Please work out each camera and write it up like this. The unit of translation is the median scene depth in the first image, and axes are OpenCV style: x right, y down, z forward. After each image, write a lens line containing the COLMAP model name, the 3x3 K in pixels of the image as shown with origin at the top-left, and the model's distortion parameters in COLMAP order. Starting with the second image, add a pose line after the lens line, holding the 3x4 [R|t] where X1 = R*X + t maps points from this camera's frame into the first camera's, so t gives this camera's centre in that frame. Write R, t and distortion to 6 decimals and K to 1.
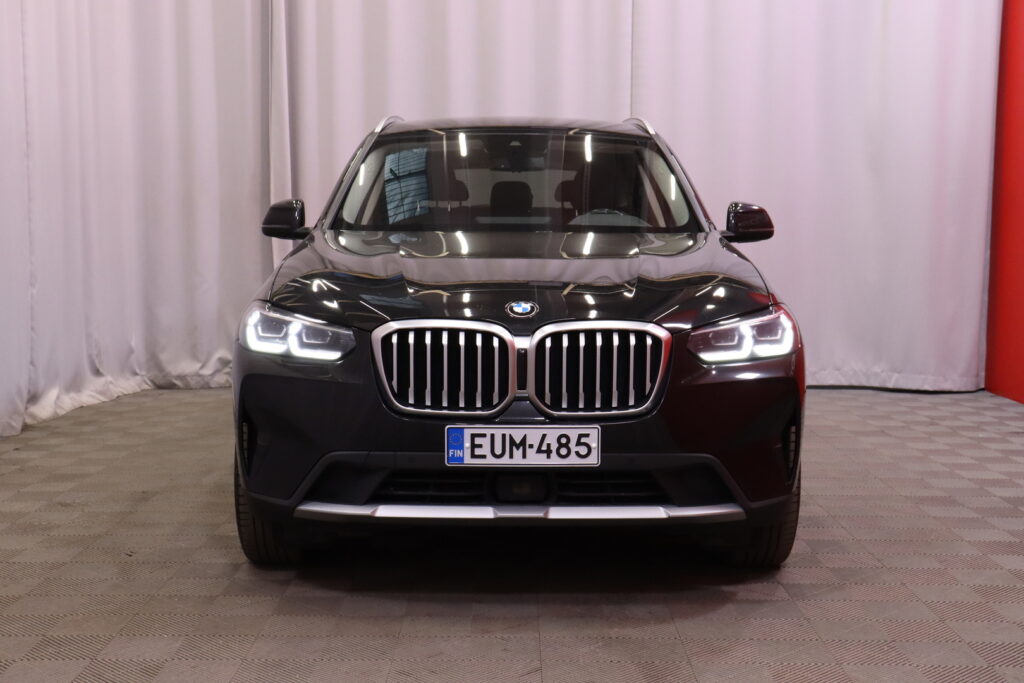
lens RADIAL K [[1390.9, 0, 514.5], [0, 1390.9, 346.5], [0, 0, 1]] dist [0.071424, 0.000000]
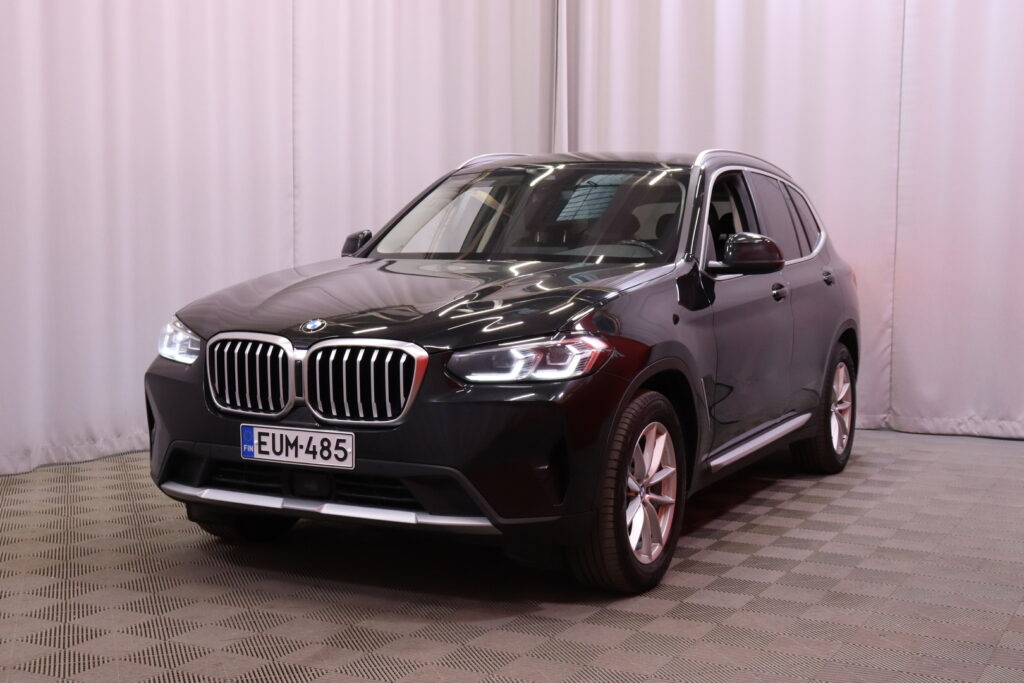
lens RADIAL K [[1390.9, 0, 513.7], [0, 1390.9, 382.7], [0, 0, 1]] dist [0.071424, 0.000000]
pose [[0.881585, 0.051944, -0.469159, 0.684538], [-0.052934, 0.998536, 0.011088, -0.001928], [0.469048, 0.015059, 0.883044, 0.082159]]
